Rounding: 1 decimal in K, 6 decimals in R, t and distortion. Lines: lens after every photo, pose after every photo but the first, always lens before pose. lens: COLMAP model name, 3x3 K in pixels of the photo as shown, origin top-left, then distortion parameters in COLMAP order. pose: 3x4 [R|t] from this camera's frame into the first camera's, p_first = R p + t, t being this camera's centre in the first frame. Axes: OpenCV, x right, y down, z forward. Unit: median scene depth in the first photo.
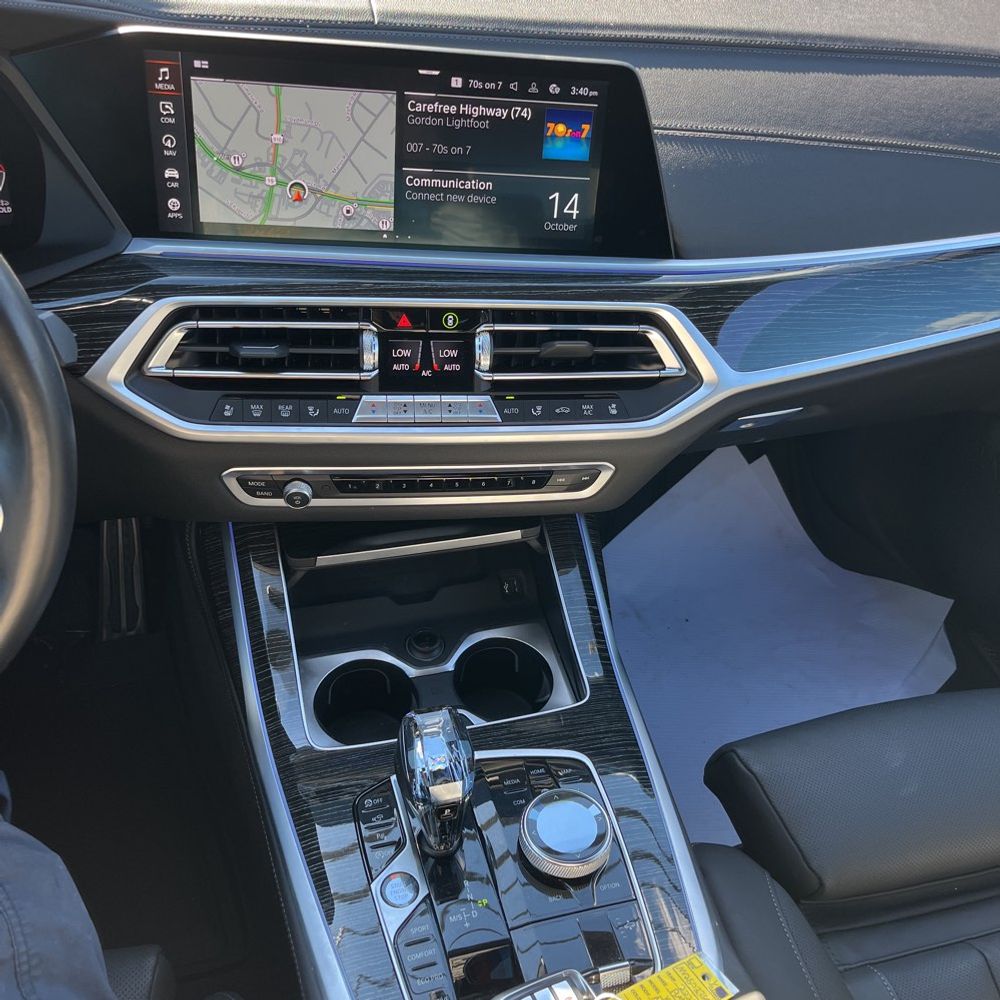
lens RADIAL K [[1033.5, 0, 506.3], [0, 1033.5, 519.3], [0, 0, 1]] dist [0.026249, 0.000000]
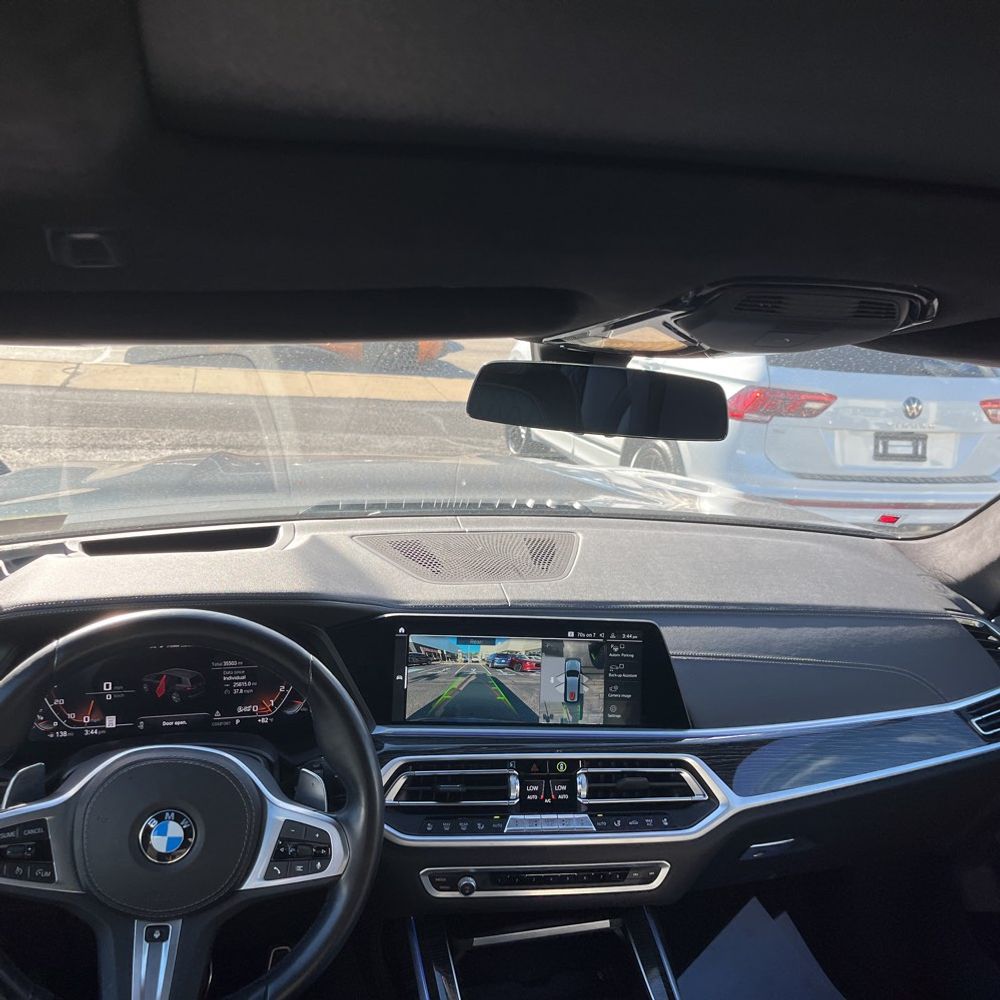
lens RADIAL K [[1033.5, 0, 518.8], [0, 1033.5, 483.8], [0, 0, 1]] dist [0.026249, 0.000000]
pose [[0.999302, -0.035659, 0.011169, -0.123763], [0.036184, 0.848833, -0.527421, 0.292700], [0.009326, 0.527457, 0.849530, -0.643450]]
